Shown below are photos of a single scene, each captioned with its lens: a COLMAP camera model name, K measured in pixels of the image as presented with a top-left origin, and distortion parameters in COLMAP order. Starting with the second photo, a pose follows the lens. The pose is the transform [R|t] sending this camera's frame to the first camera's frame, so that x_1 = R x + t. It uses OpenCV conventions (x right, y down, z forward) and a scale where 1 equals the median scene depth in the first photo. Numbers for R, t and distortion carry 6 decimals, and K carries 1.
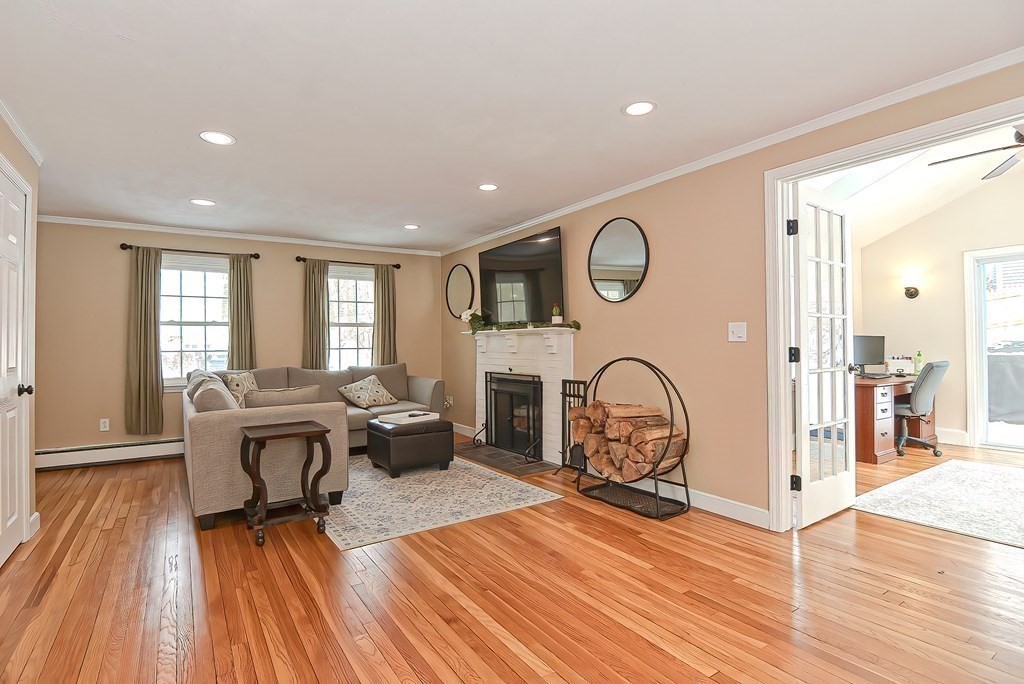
lens RADIAL K [[509.9, 0, 512.0], [0, 509.9, 342.0], [0, 0, 1]] dist [-0.002143, -0.000815]
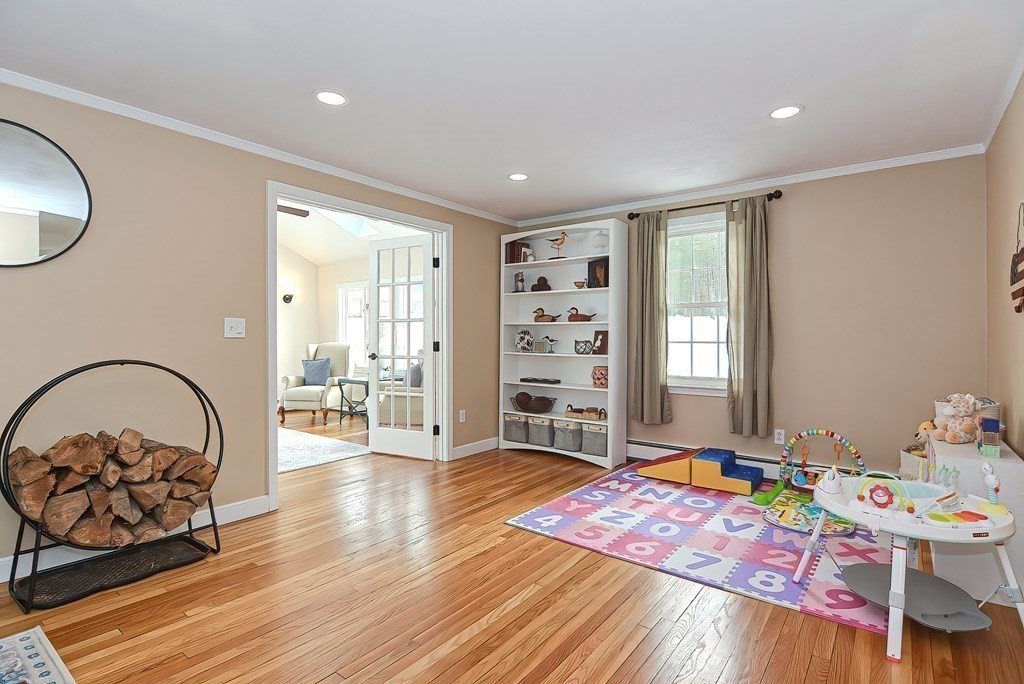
lens RADIAL K [[509.9, 0, 512.0], [0, 509.9, 342.0], [0, 0, 1]] dist [-0.002143, -0.000815]
pose [[-0.331090, -0.005987, 0.943580, -0.444760], [-0.014897, 0.999888, 0.001117, -0.001122], [-0.943481, -0.013687, -0.331143, 0.568828]]
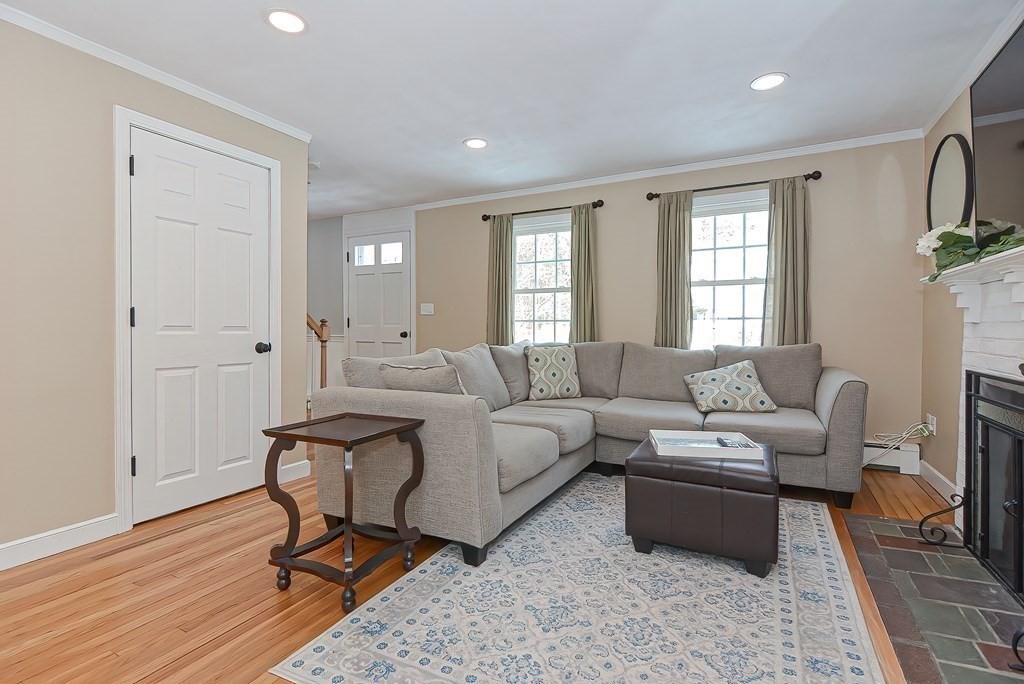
lens RADIAL K [[490.0, 0, 513.0], [0, 490.0, 337.0], [0, 0, 1]] dist [-0.002214, -0.001140]
pose [[0.479742, 0.025281, -0.877046, 0.138756], [-0.000195, 0.999588, 0.028707, 0.024583], [0.877410, -0.013601, 0.479549, 0.588363]]
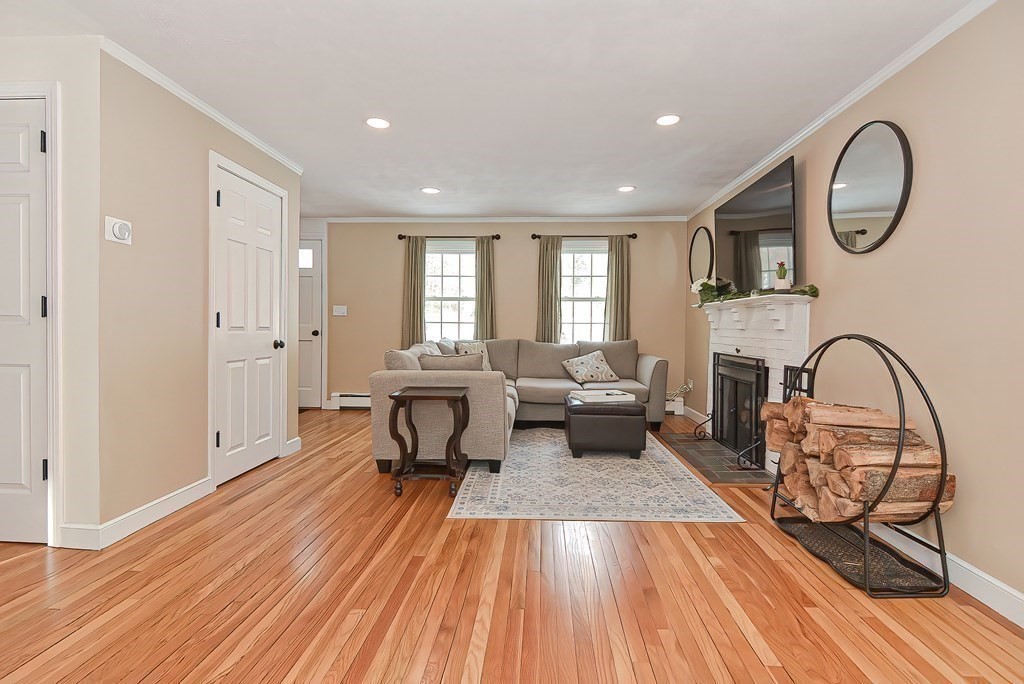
lens RADIAL K [[497.1, 0, 519.8], [0, 497.1, 340.1], [0, 0, 1]] dist [0.001240, -0.000416]
pose [[0.809960, 0.032994, -0.585557, 0.199602], [-0.014140, 0.999225, 0.036745, 0.015524], [0.586315, -0.021482, 0.809798, 0.184002]]
